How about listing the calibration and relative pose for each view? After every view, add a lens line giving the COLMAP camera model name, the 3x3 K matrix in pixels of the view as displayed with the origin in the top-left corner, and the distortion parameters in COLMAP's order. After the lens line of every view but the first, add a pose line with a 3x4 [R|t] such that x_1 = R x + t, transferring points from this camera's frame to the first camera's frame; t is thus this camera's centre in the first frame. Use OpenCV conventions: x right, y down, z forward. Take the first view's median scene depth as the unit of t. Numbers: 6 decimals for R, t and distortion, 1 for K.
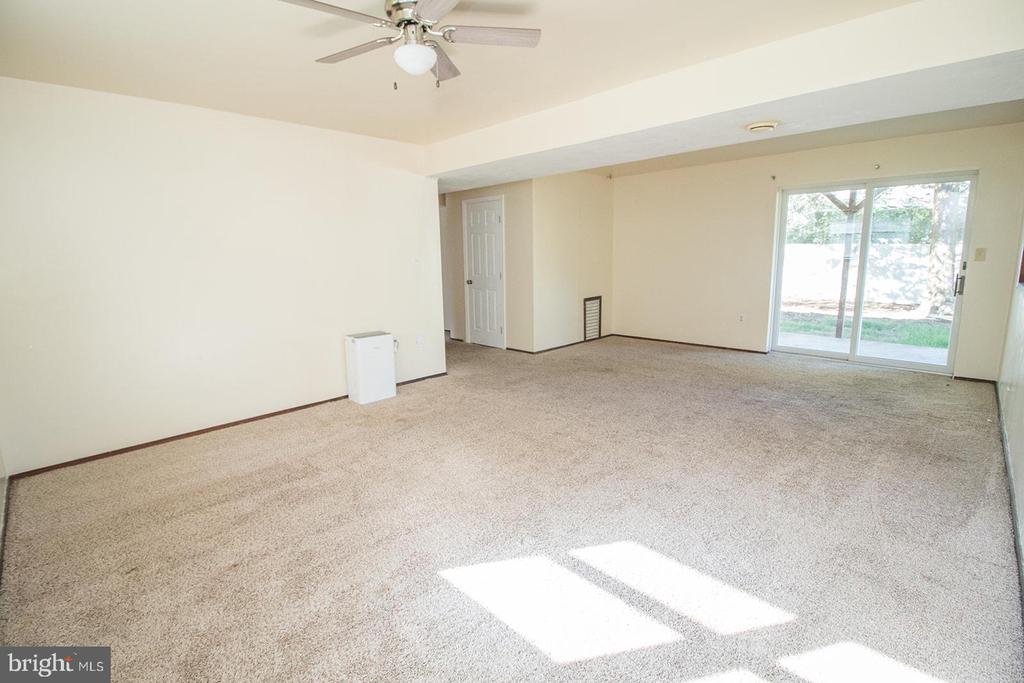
lens RADIAL K [[476.5, 0, 512.0], [0, 476.5, 341.5], [0, 0, 1]] dist [0.000038, -0.000082]
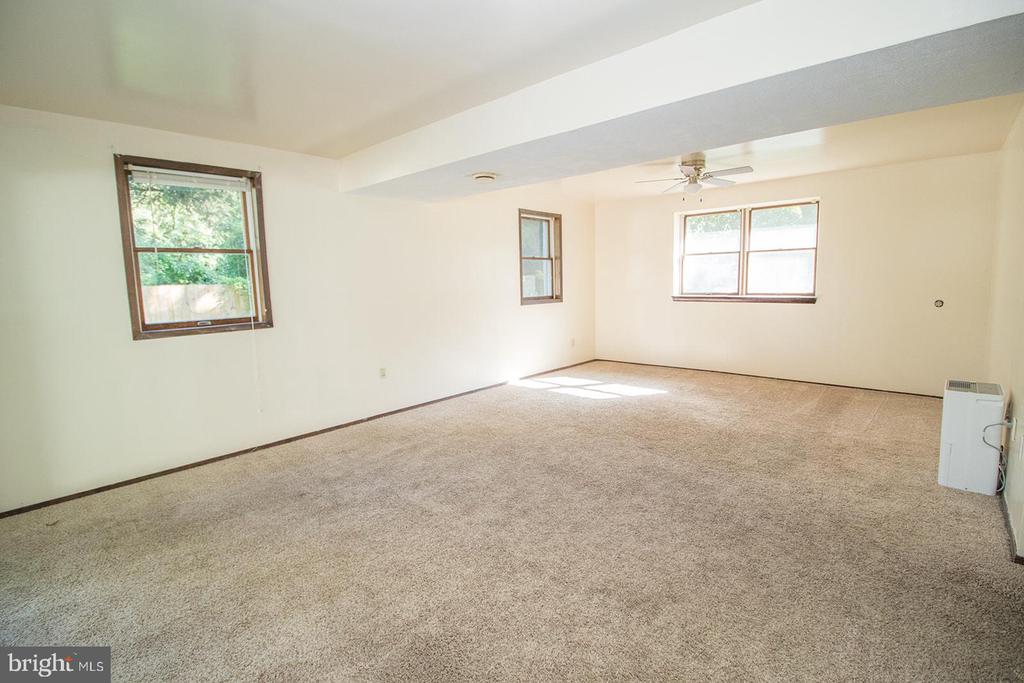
lens RADIAL K [[476.5, 0, 512.0], [0, 476.5, 341.5], [0, 0, 1]] dist [0.000038, -0.000082]
pose [[-0.998585, 0.047026, -0.024851, 0.257763], [0.036995, 0.949779, 0.310728, -0.225798], [0.038215, 0.309368, -0.950174, 1.148560]]
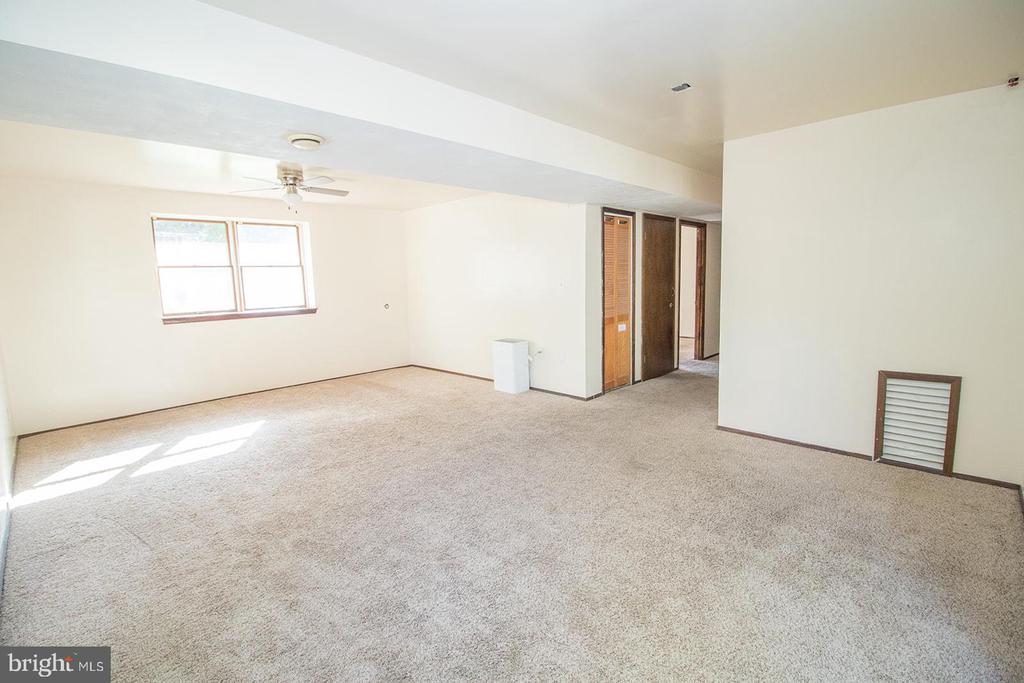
lens RADIAL K [[470.2, 0, 512.0], [0, 470.2, 341.5], [0, 0, 1]] dist [0.001294, 0.000112]
pose [[-0.003302, 0.154992, -0.987910, 0.705637], [-0.150158, 0.976638, 0.153725, -0.155757], [0.988657, 0.148850, 0.020048, 0.702439]]
